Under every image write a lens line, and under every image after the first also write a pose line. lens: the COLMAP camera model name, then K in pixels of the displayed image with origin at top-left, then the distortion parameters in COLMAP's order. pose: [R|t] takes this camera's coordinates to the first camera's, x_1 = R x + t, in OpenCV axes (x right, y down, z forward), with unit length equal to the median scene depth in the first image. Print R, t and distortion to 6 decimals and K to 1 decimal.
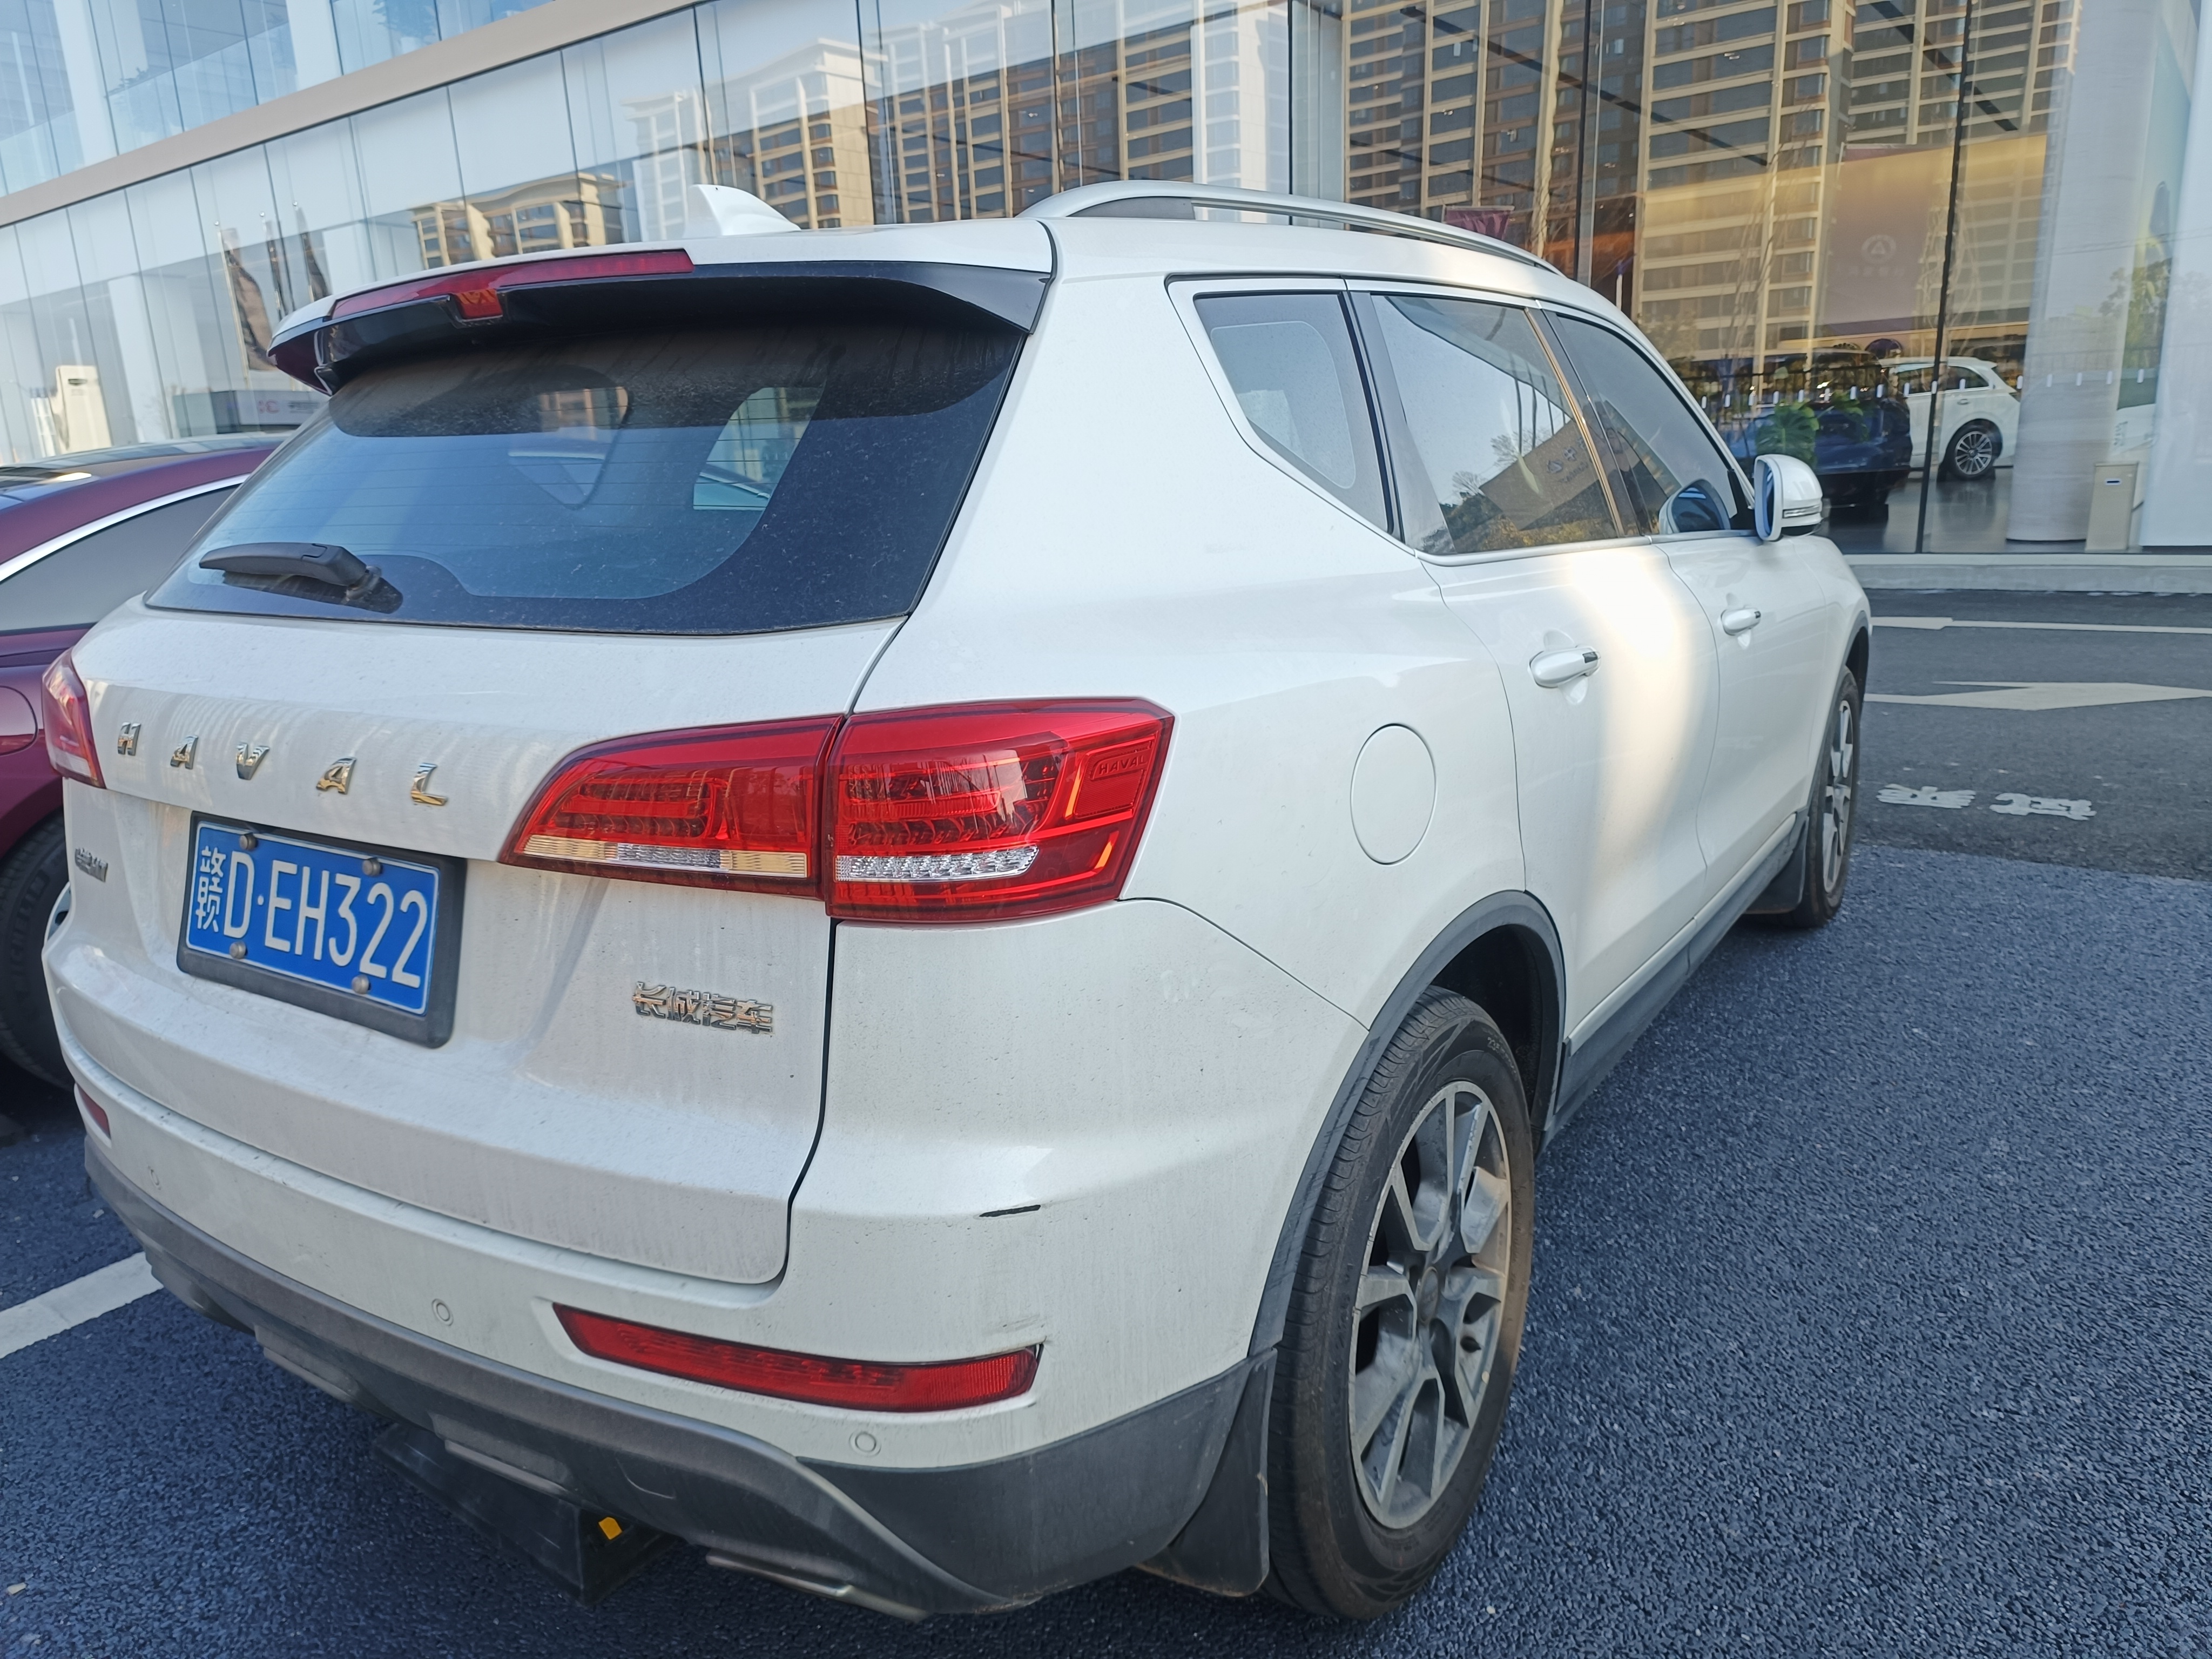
lens RADIAL K [[1495.3, 0, 1106.0], [0, 1495.3, 829.5], [0, 0, 1]] dist [0.001926, 0.000989]
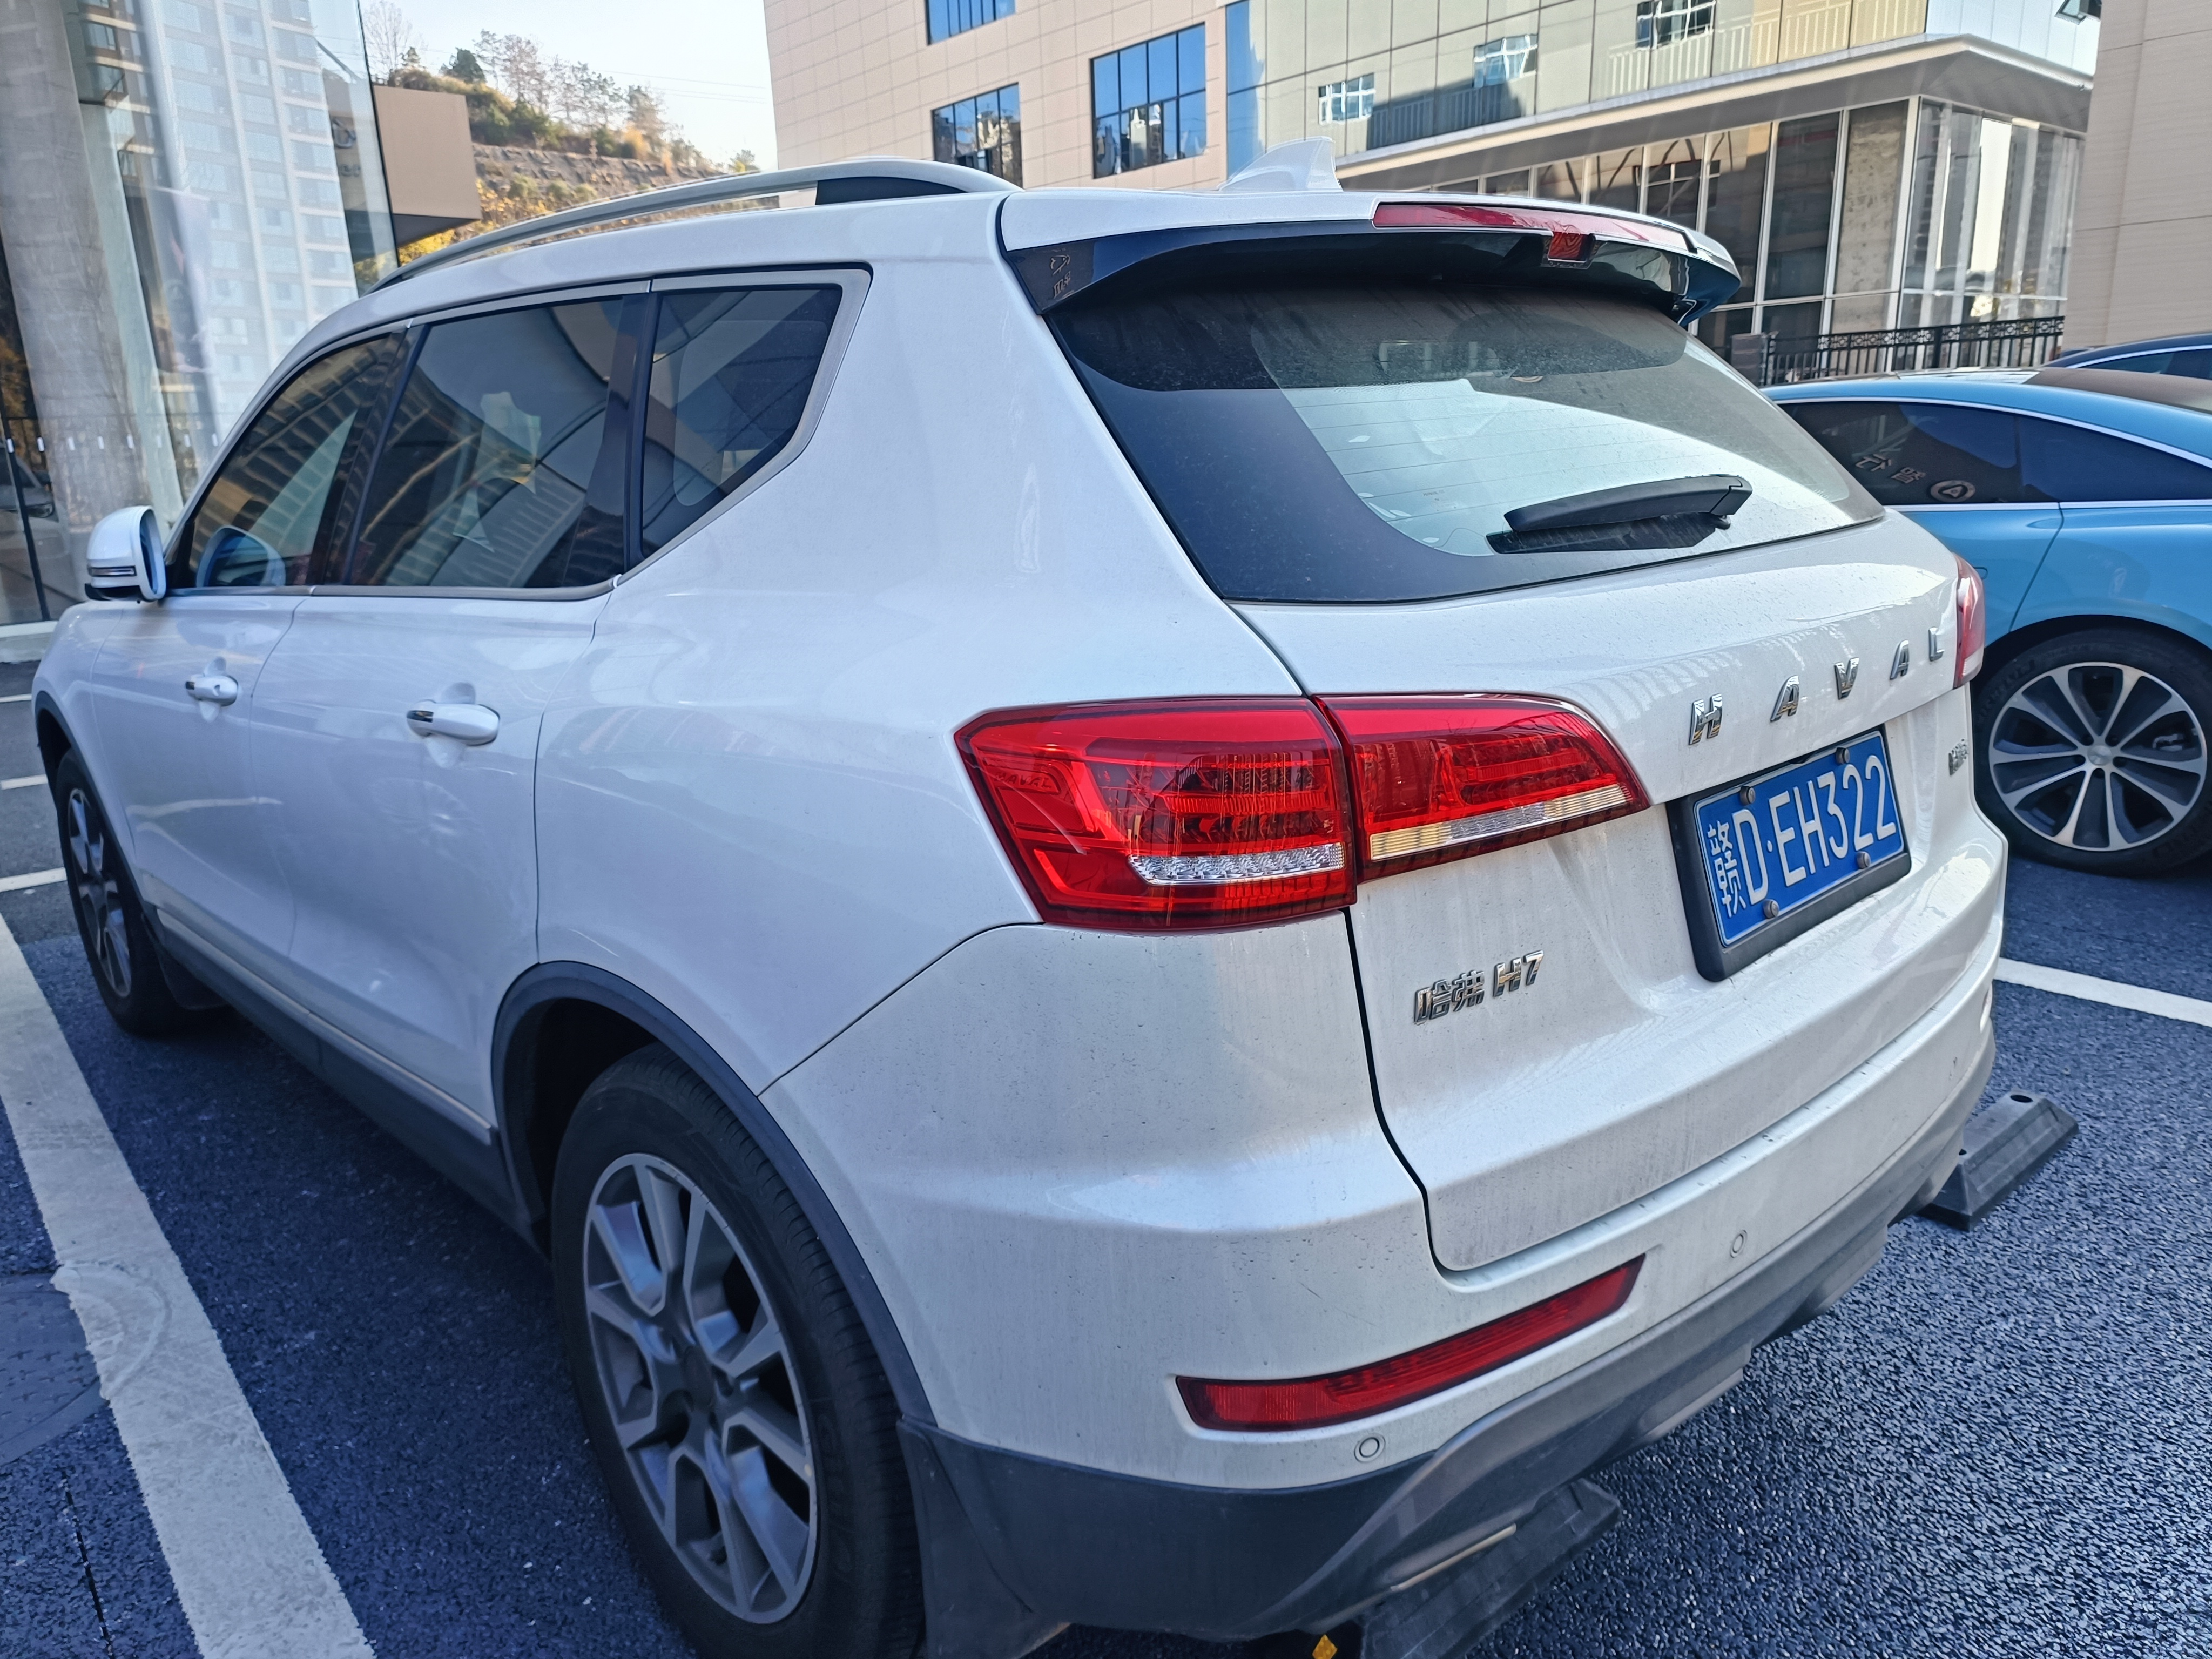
lens RADIAL K [[1495.3, 0, 1106.0], [0, 1495.3, 829.5], [0, 0, 1]] dist [0.001926, 0.000989]
pose [[0.250630, -0.222584, 0.942147, -1.570372], [0.269837, 0.950701, 0.152823, -0.223742], [-0.929717, 0.215924, 0.298335, 1.106941]]
